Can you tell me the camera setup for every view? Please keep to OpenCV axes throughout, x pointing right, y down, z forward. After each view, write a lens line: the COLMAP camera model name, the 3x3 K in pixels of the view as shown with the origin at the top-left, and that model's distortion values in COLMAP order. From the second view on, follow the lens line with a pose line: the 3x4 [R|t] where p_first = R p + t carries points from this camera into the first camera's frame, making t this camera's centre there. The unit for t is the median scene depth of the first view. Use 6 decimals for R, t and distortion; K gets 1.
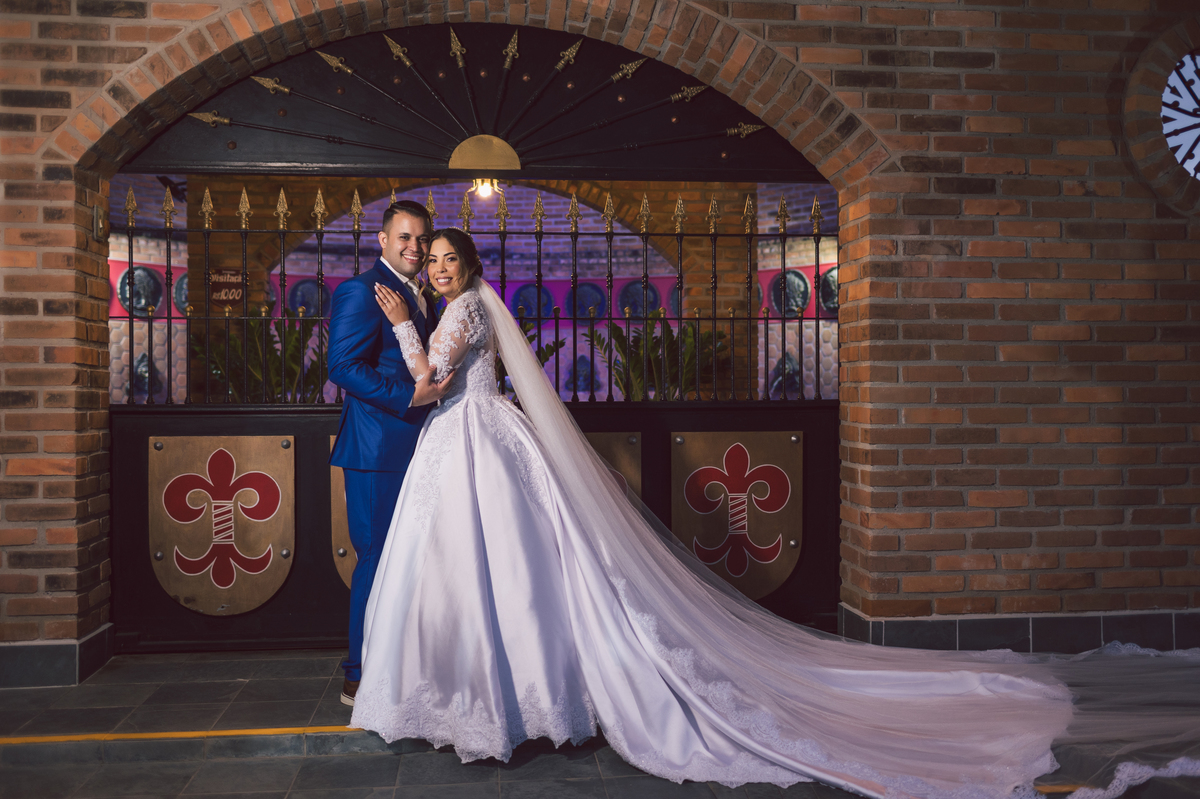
lens RADIAL K [[1218.1, 0, 601.7], [0, 1218.1, 397.2], [0, 0, 1]] dist [0.009663, 0.000000]
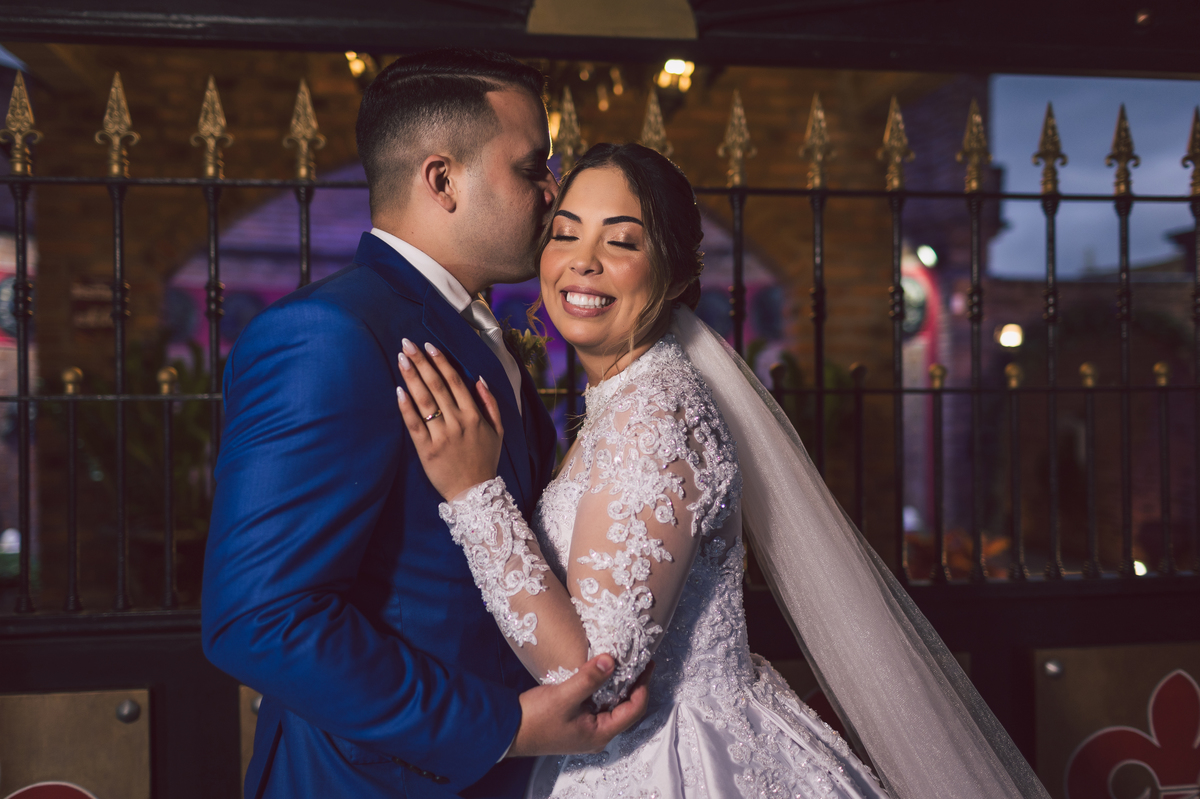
lens RADIAL K [[1218.1, 0, 597.8], [0, 1218.1, 404.6], [0, 0, 1]] dist [0.009663, 0.000000]
pose [[0.999480, -0.003381, 0.032080, -0.136150], [0.003429, 0.999993, -0.001434, -0.071462], [-0.032074, 0.001543, 0.999484, 0.689638]]
